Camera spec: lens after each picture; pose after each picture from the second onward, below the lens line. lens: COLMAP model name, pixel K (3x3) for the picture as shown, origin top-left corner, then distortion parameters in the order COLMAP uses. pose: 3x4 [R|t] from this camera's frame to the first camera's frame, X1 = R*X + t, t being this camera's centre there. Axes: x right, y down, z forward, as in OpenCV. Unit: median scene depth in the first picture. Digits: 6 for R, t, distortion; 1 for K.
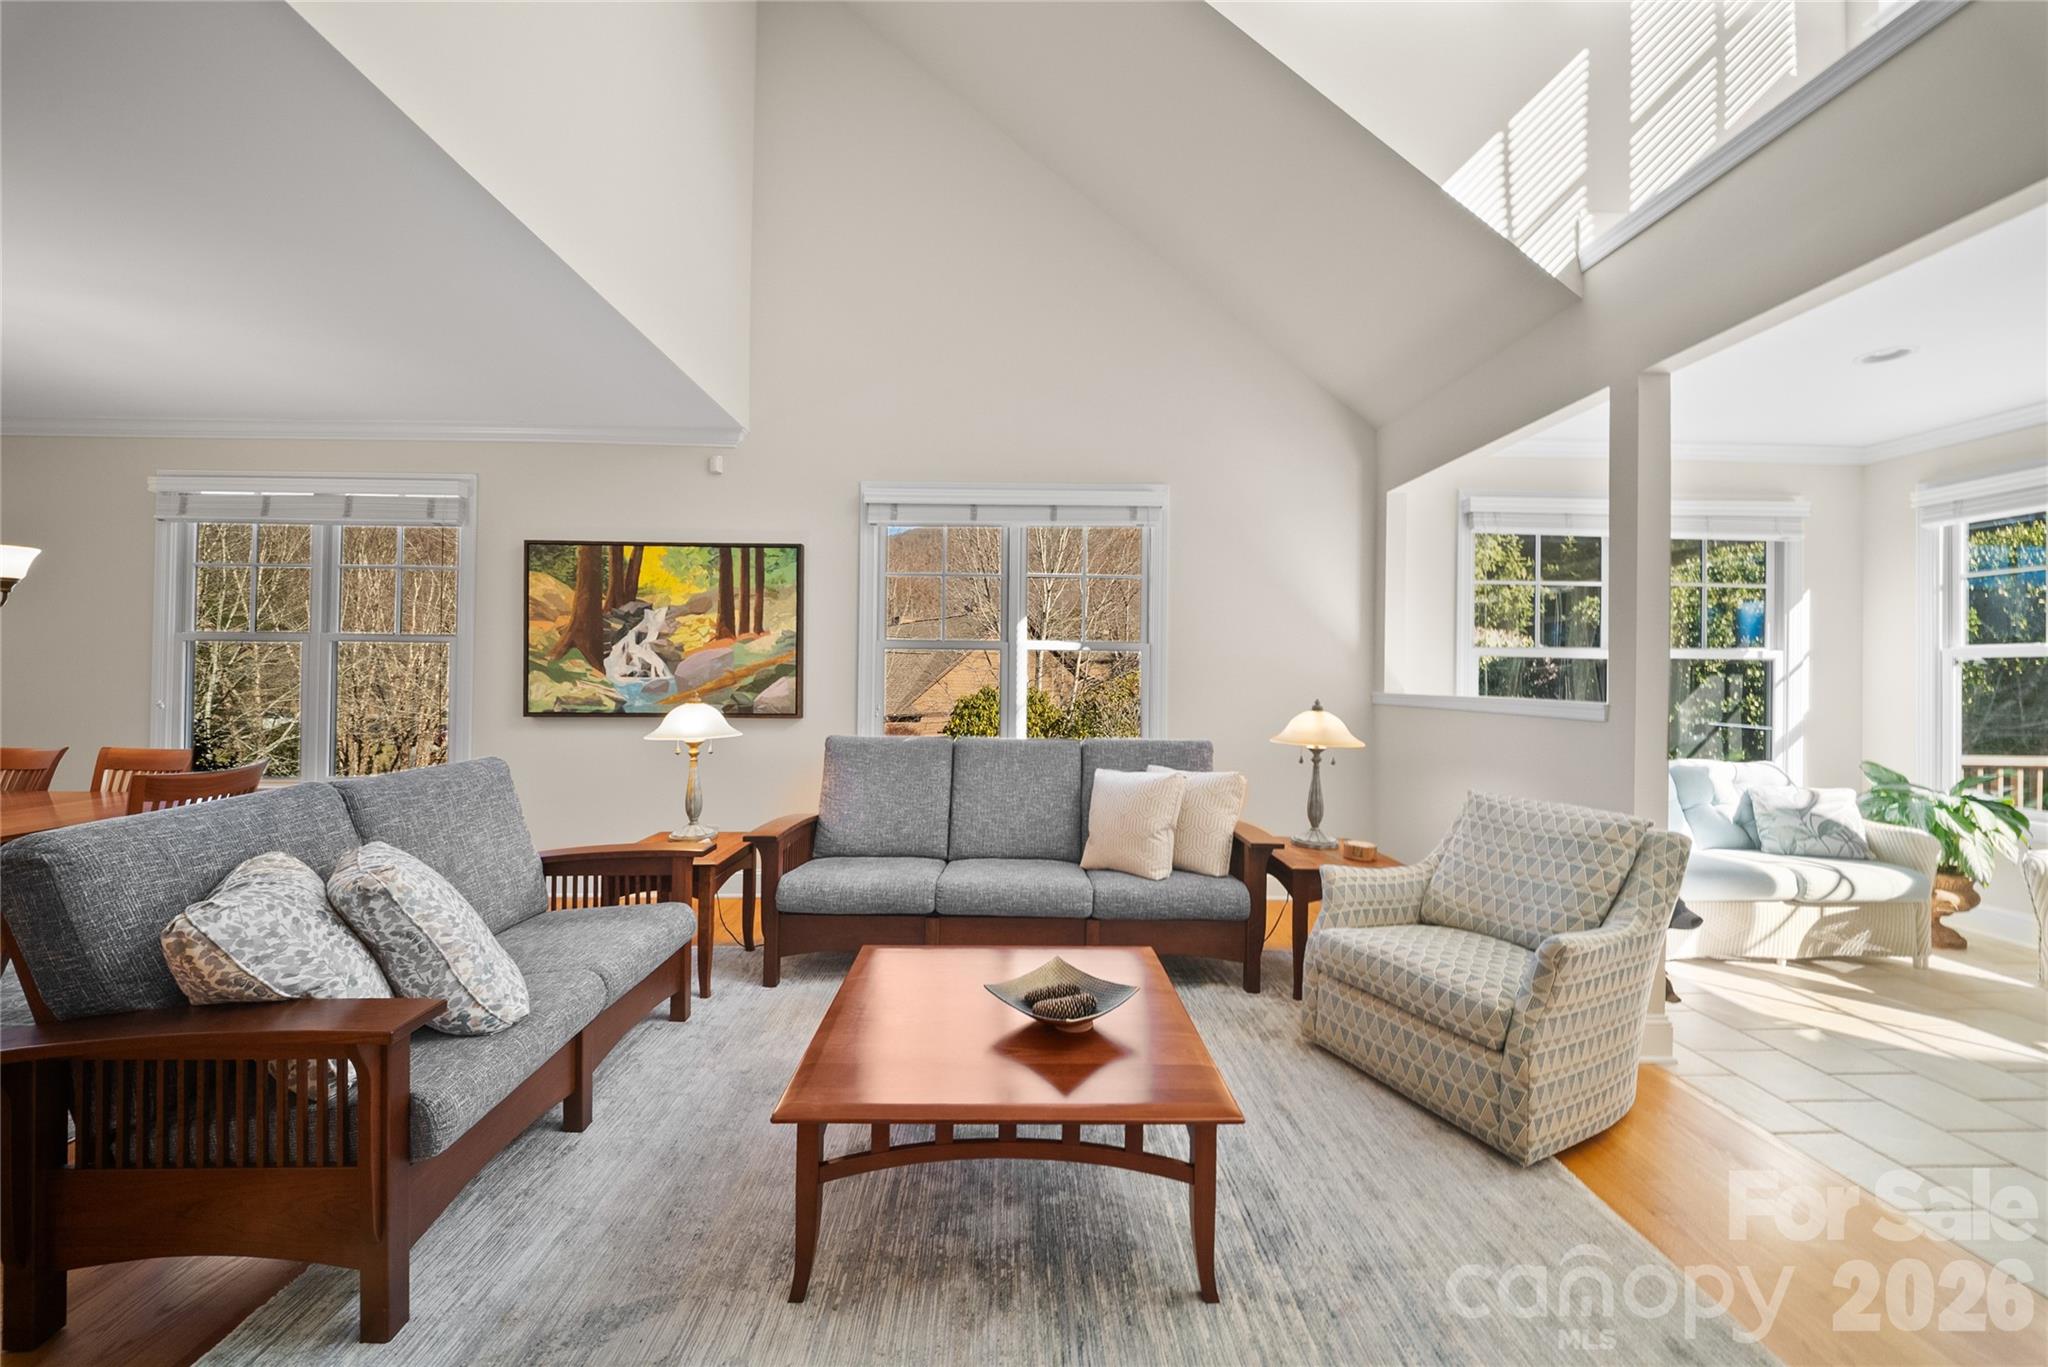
lens RADIAL K [[731.1, 0, 1030.8], [0, 731.1, 675.4], [0, 0, 1]] dist [-0.012812, -0.000410]
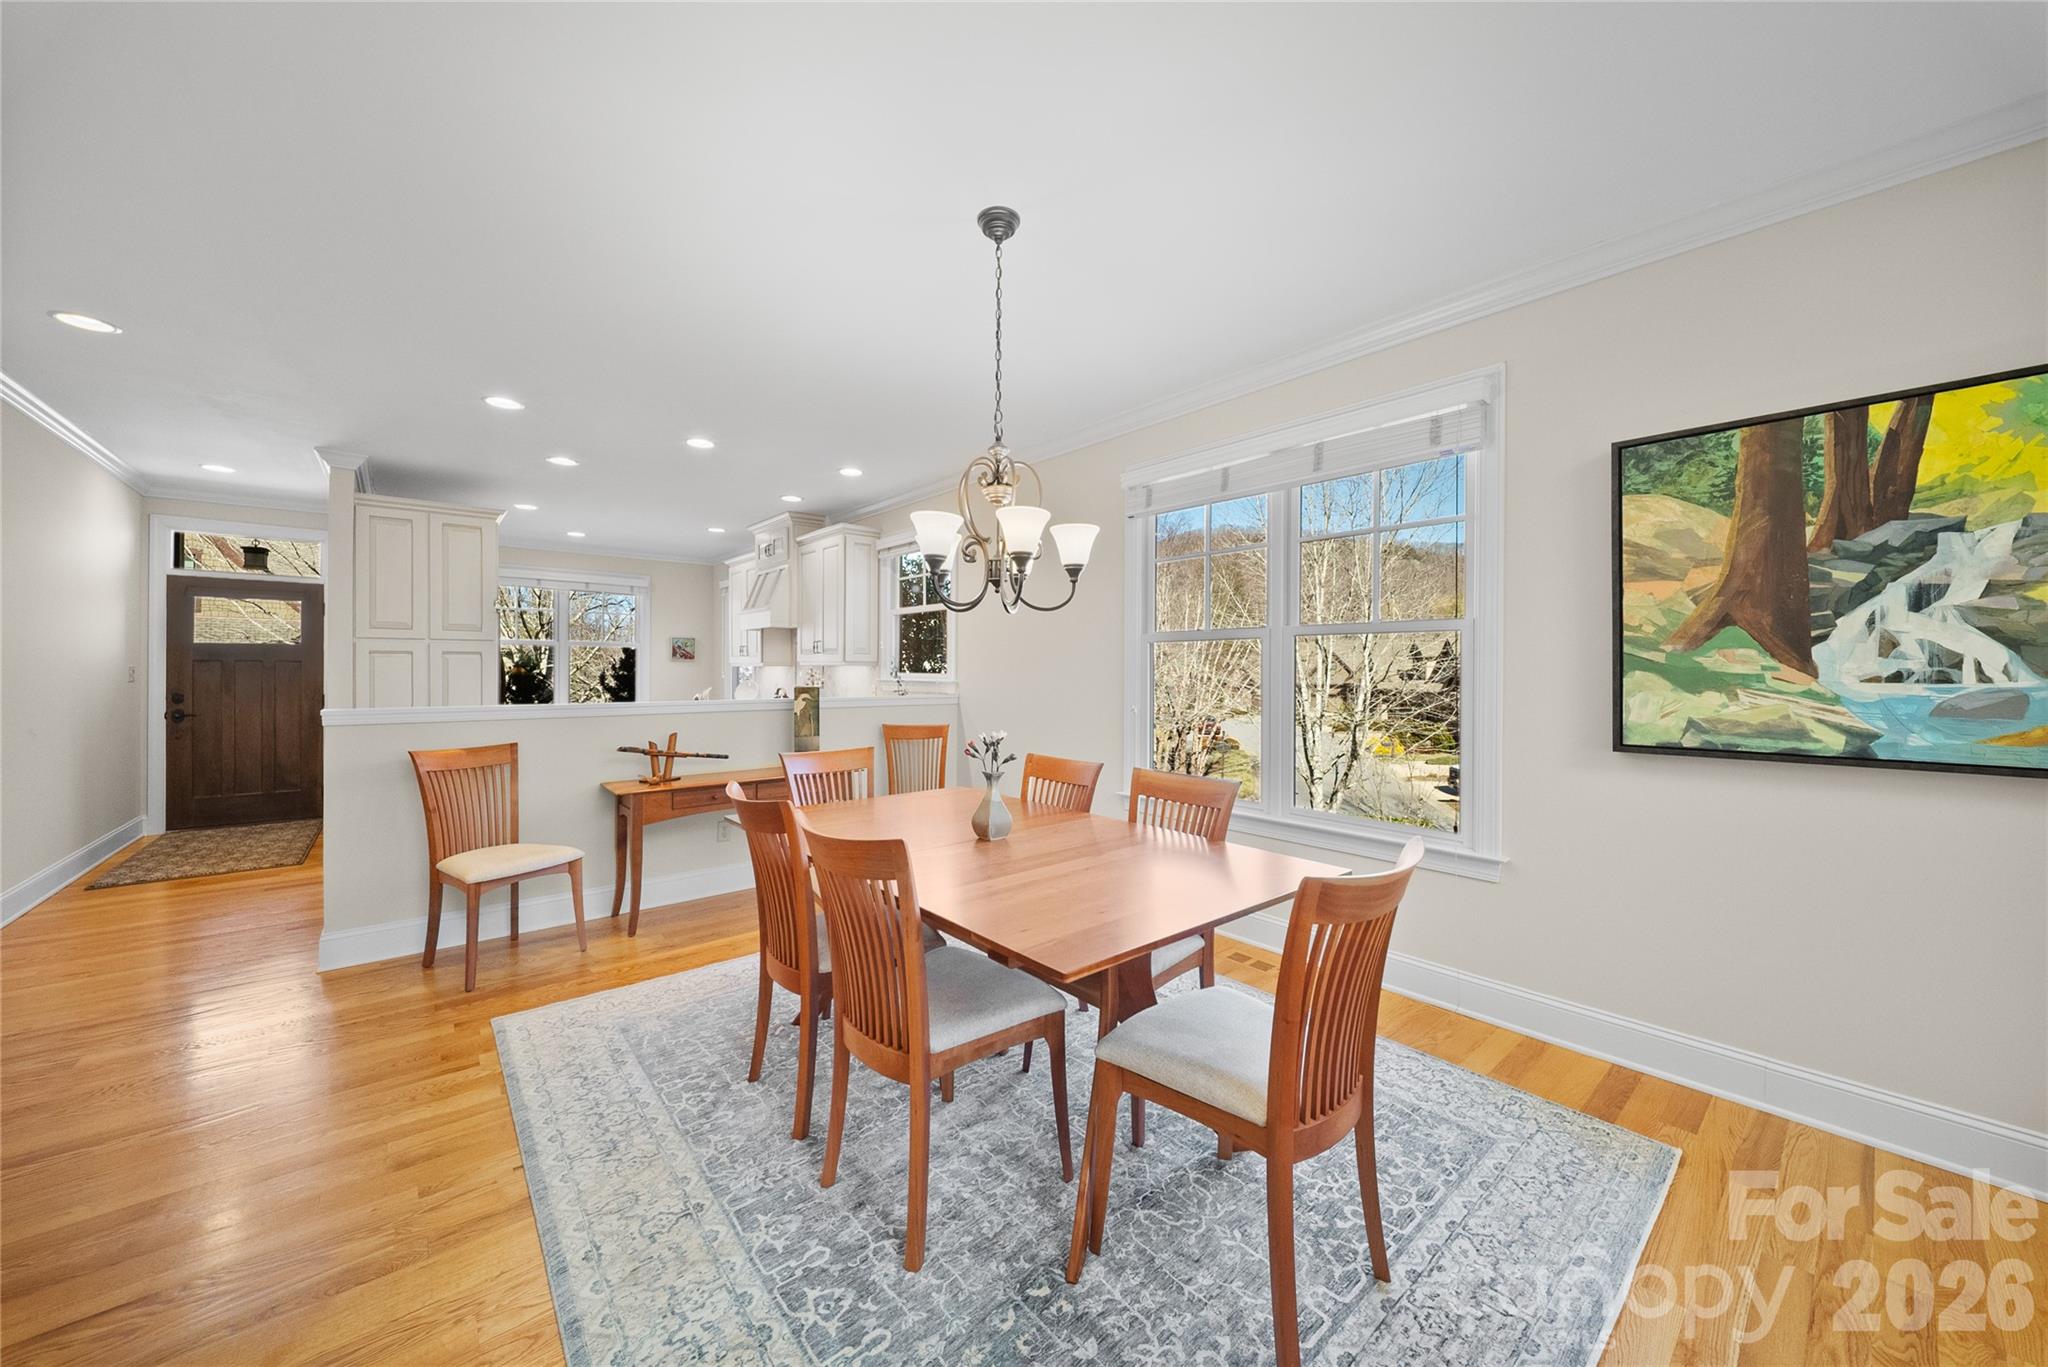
lens RADIAL K [[731.1, 0, 1033.6], [0, 731.1, 669.5], [0, 0, 1]] dist [-0.012812, -0.000410]
pose [[0.630062, -0.009273, -0.776490, -0.540853], [0.003258, 0.999951, -0.009298, -0.003840], [0.776538, 0.003328, 0.630061, 0.284182]]
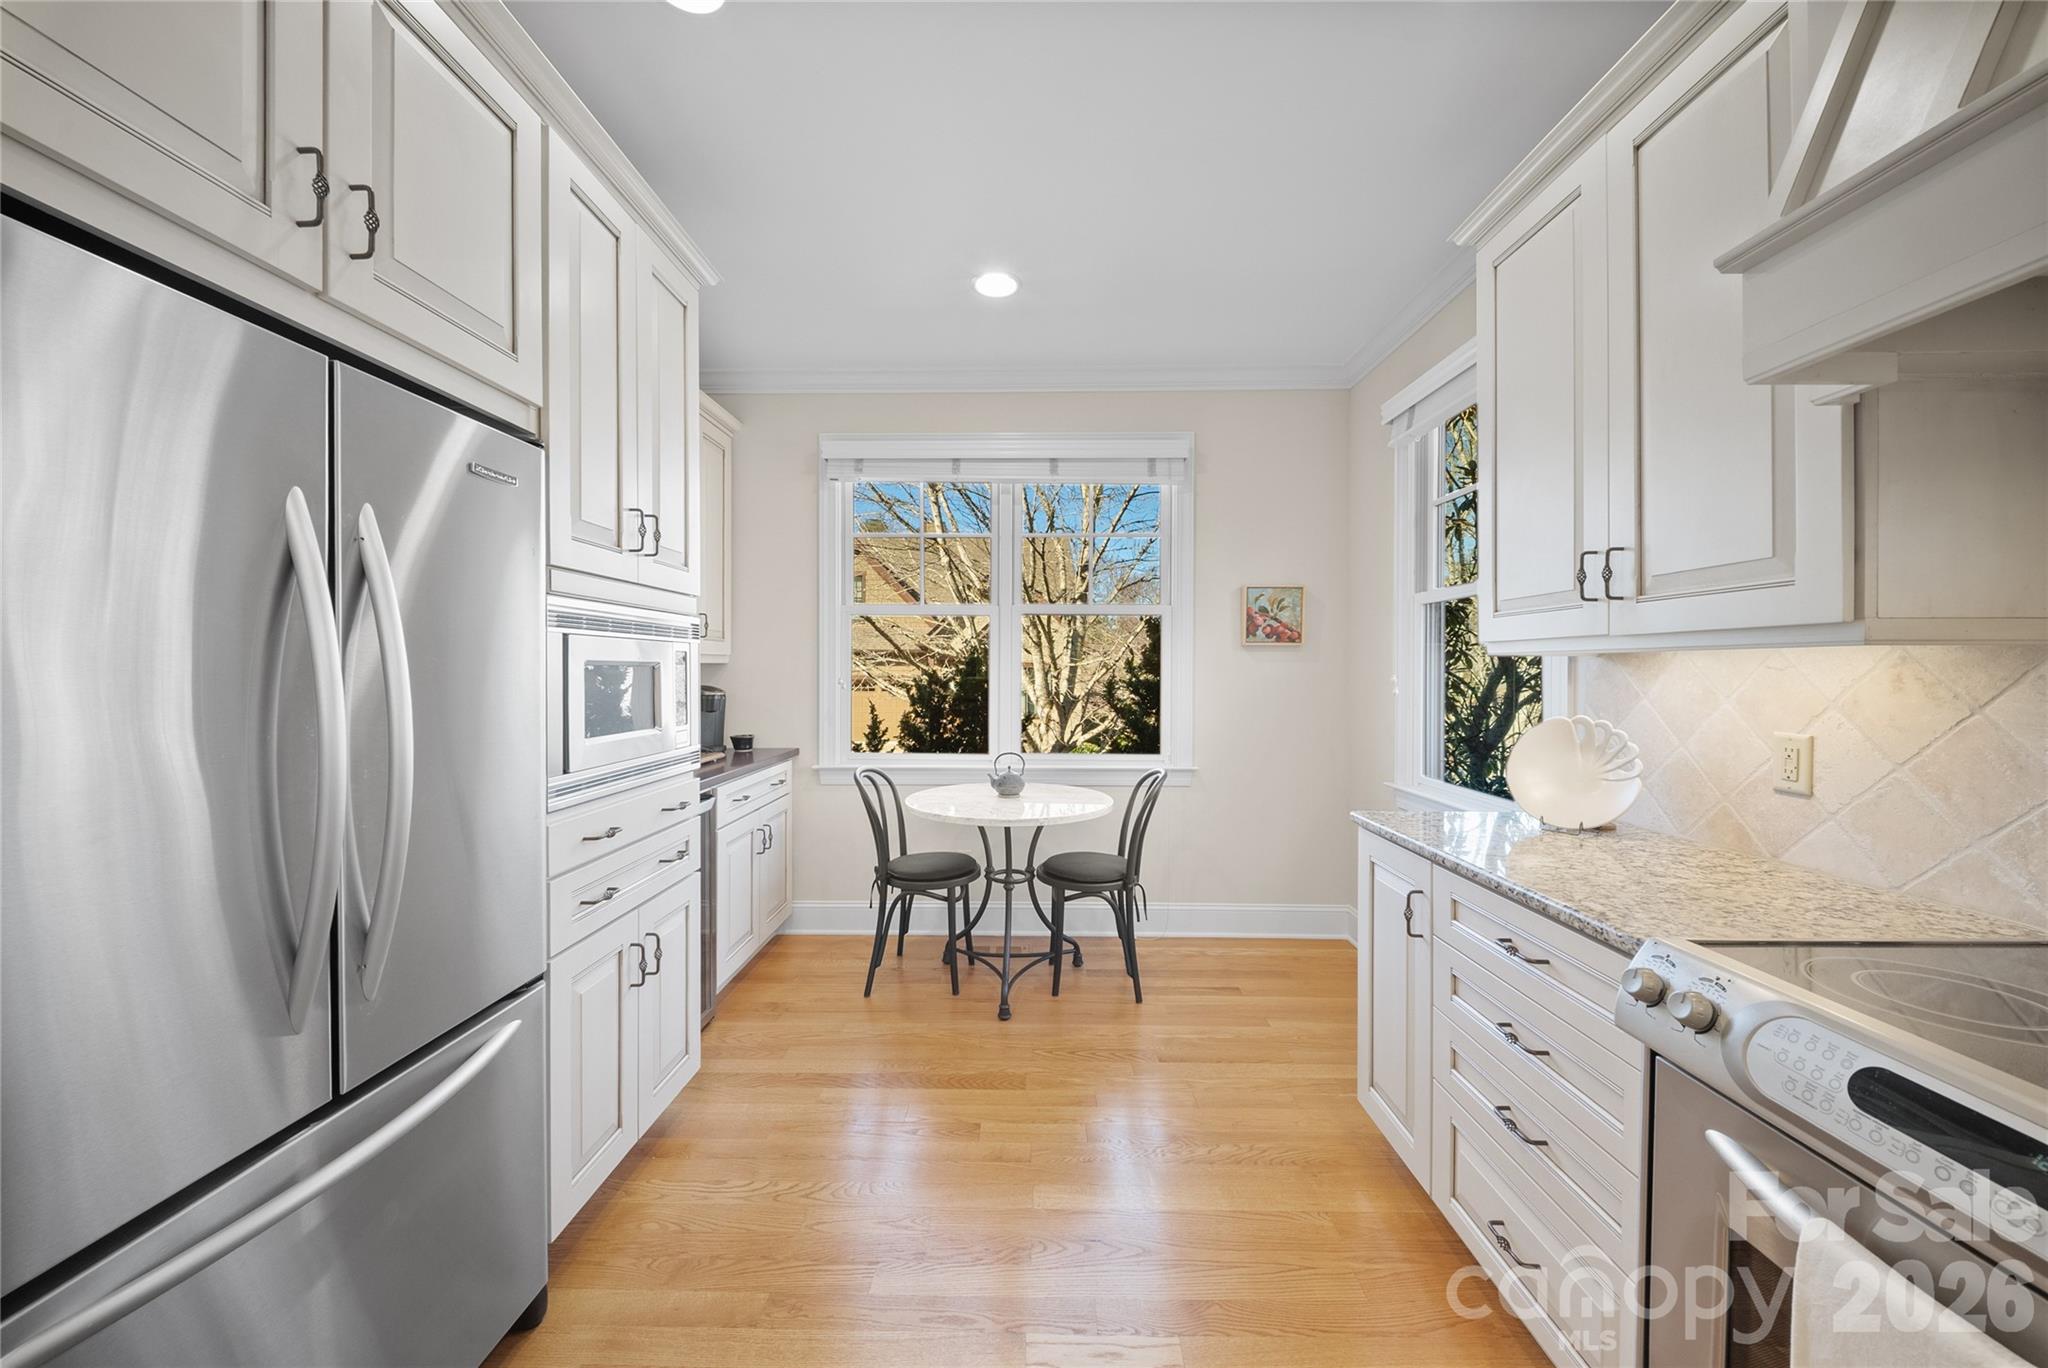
lens RADIAL K [[731.1, 0, 1022.8], [0, 731.1, 673.3], [0, 0, 1]] dist [-0.012812, -0.000410]
pose [[-0.040753, -0.010607, -0.999113, -0.988355], [0.006949, 0.999916, -0.010899, -0.006940], [0.999145, -0.007387, -0.040675, 0.374413]]
